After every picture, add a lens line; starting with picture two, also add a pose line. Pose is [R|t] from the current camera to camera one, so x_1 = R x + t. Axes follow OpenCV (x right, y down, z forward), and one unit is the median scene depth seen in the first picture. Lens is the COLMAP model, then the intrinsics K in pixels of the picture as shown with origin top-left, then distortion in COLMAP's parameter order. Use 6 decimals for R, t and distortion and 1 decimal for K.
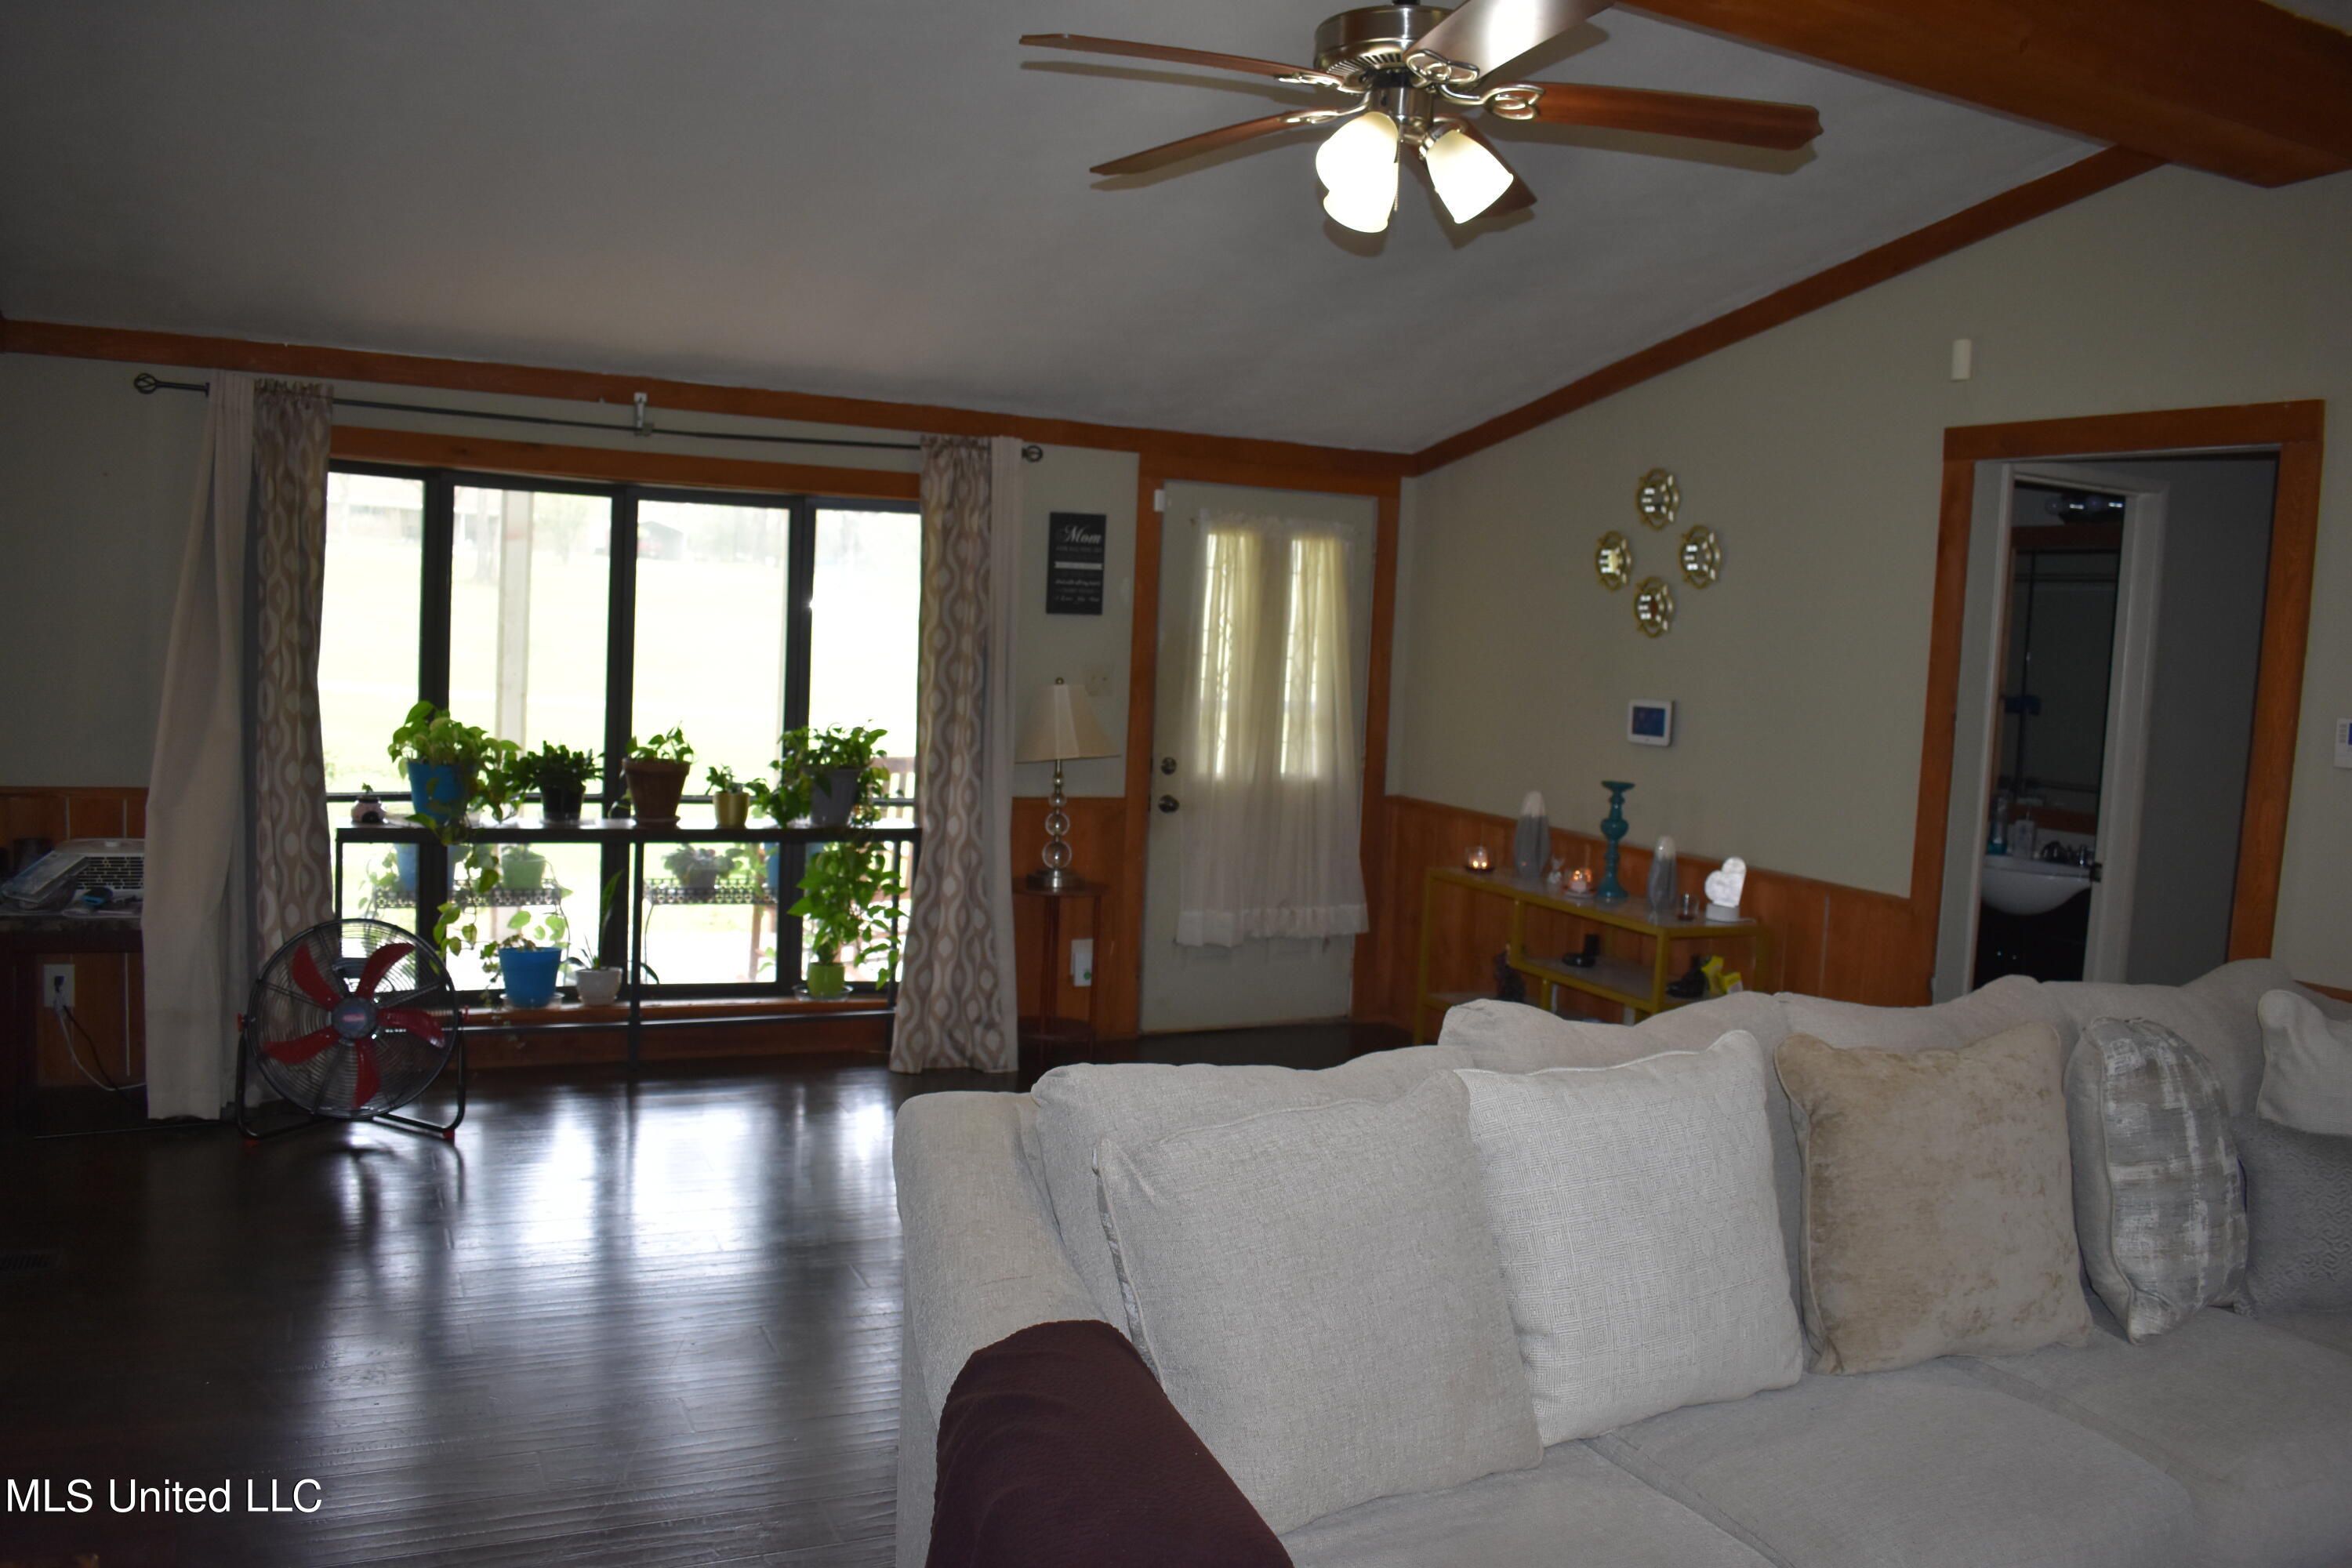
lens RADIAL K [[1854.4, 0, 1176.0], [0, 1854.4, 784.0], [0, 0, 1]] dist [-0.092144, 0.009834]
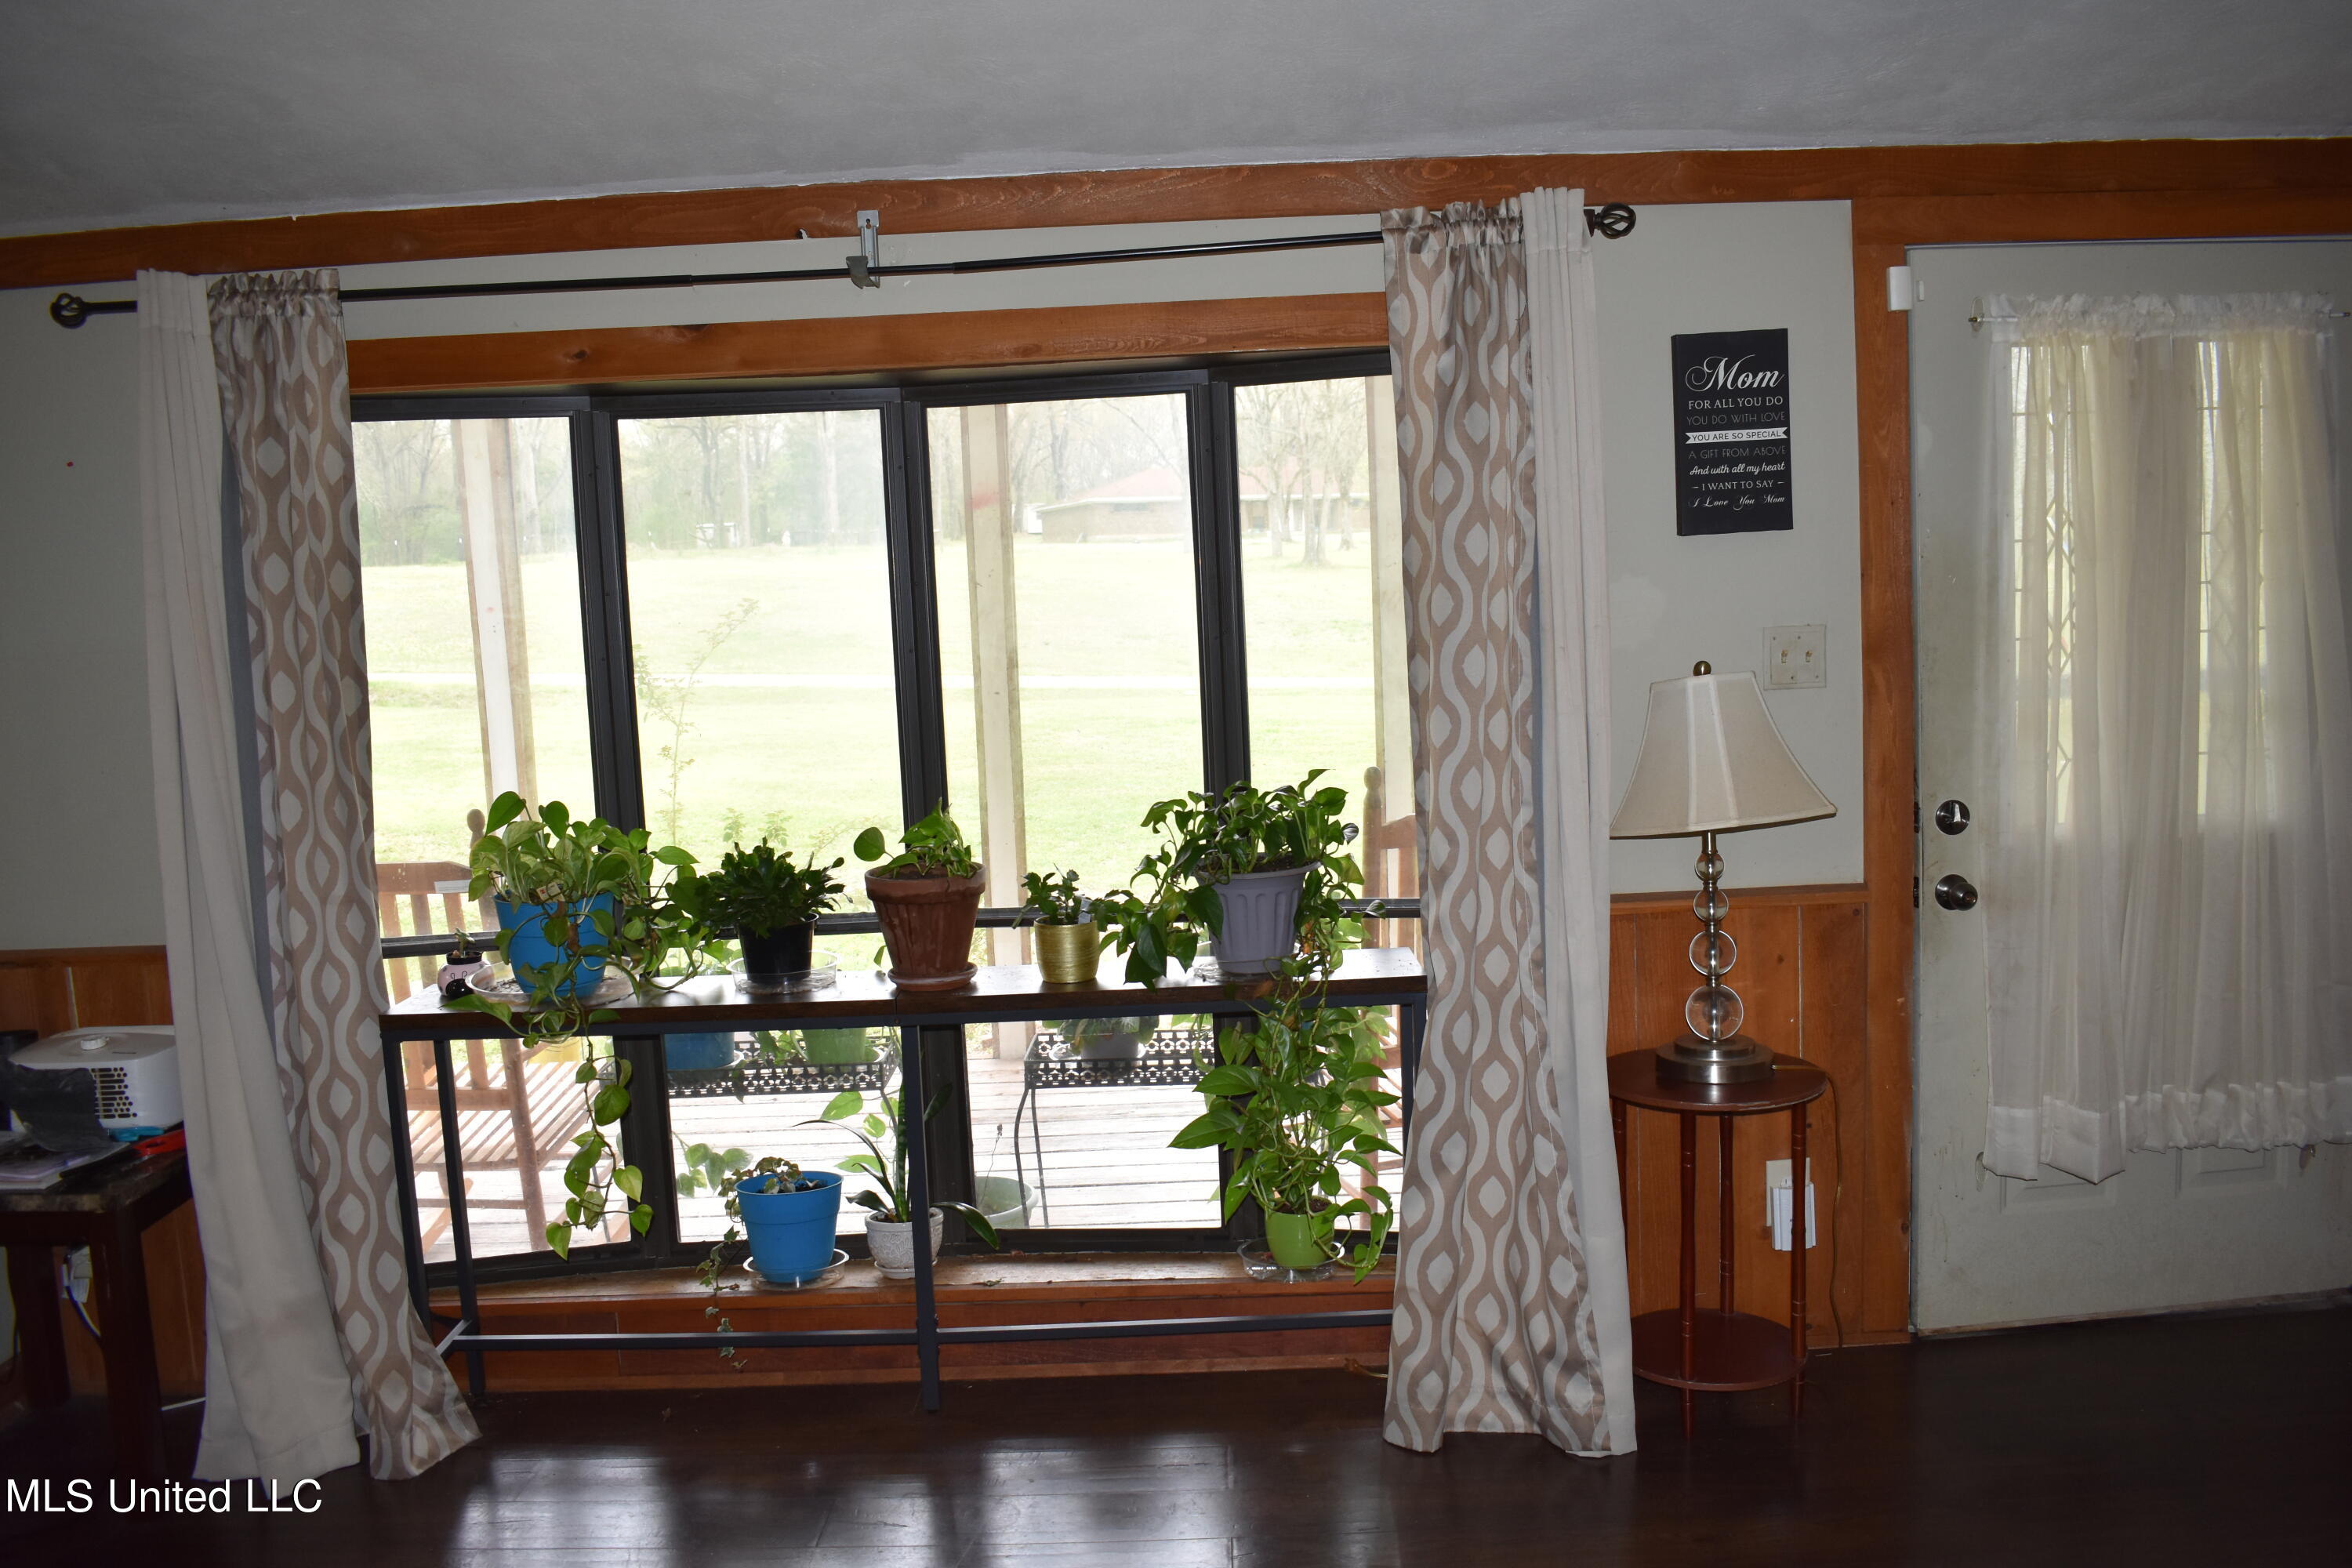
lens RADIAL K [[1854.4, 0, 1176.0], [0, 1854.4, 784.0], [0, 0, 1]] dist [-0.092144, 0.009834]
pose [[0.893915, -0.041933, -0.446270, 0.031467], [0.052744, 0.998538, 0.011825, -0.038734], [0.445122, -0.034108, 0.894820, 0.506019]]
